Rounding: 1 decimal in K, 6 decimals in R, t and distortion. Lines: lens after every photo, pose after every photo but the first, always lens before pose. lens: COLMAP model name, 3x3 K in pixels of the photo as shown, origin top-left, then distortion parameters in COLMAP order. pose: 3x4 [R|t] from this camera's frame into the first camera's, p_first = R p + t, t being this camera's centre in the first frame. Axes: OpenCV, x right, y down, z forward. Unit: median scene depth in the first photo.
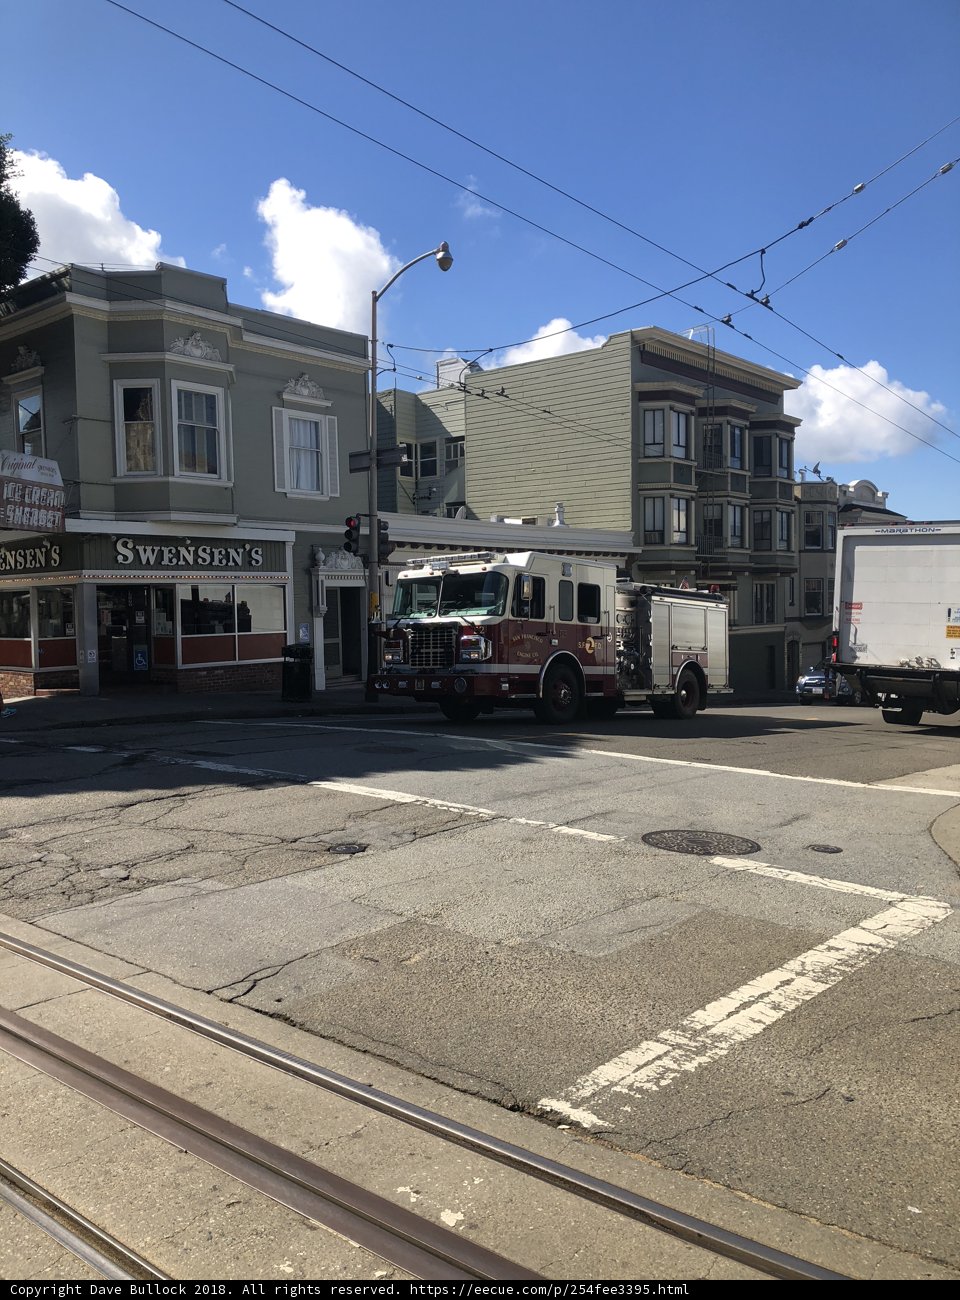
lens RADIAL K [[1032.6, 0, 480.0], [0, 1032.6, 650.0], [0, 0, 1]] dist [0.096873, -0.010156]
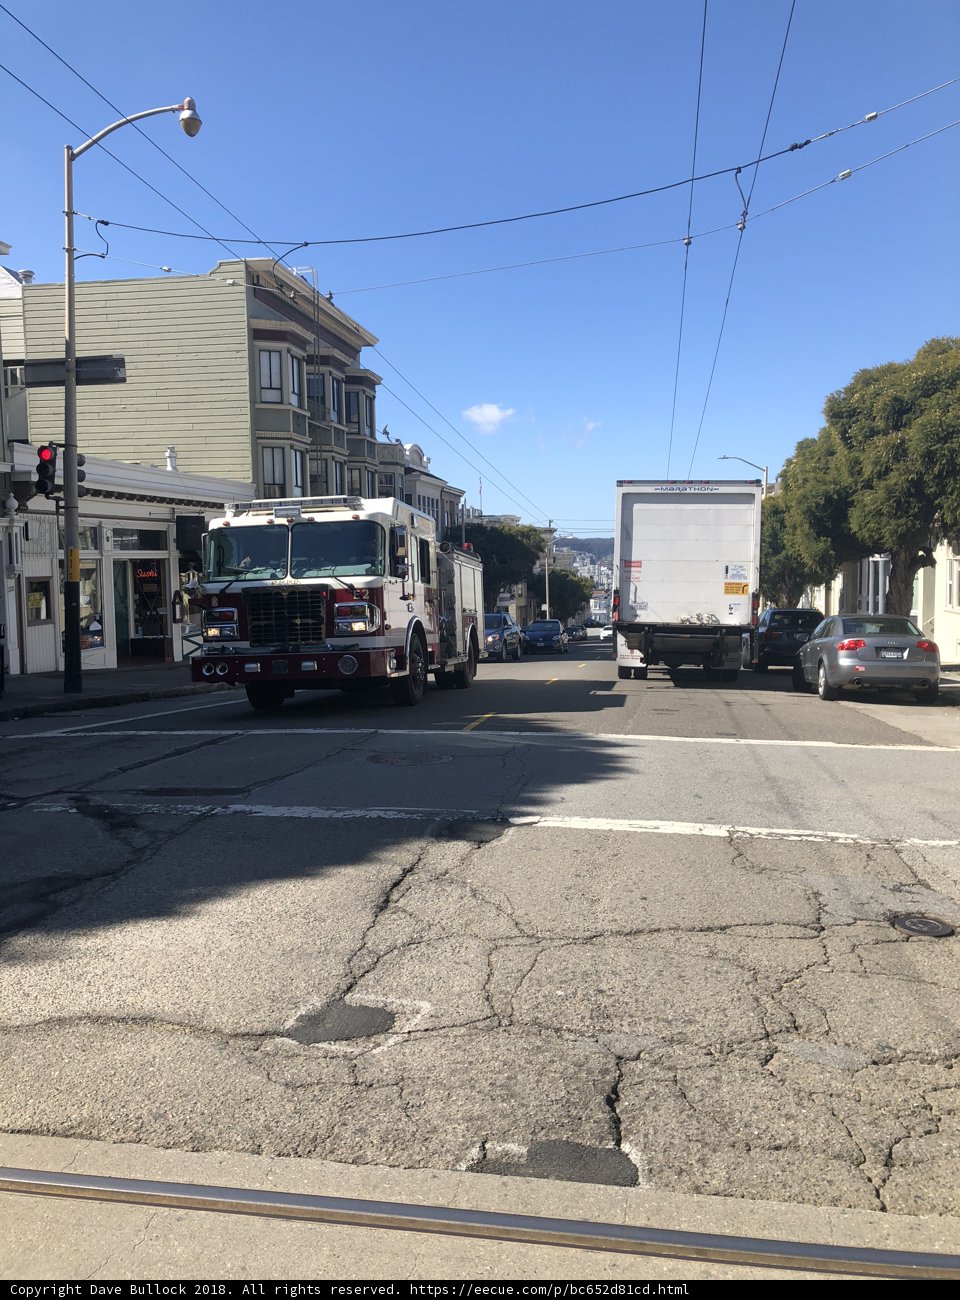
lens RADIAL K [[1036.8, 0, 480.0], [0, 1036.8, 650.0], [0, 0, 1]] dist [0.030138, -0.019134]
pose [[0.870051, -0.043674, 0.491023, -0.158971], [0.025719, 0.998733, 0.043261, -0.004266], [-0.492290, -0.025010, 0.870072, 0.131807]]
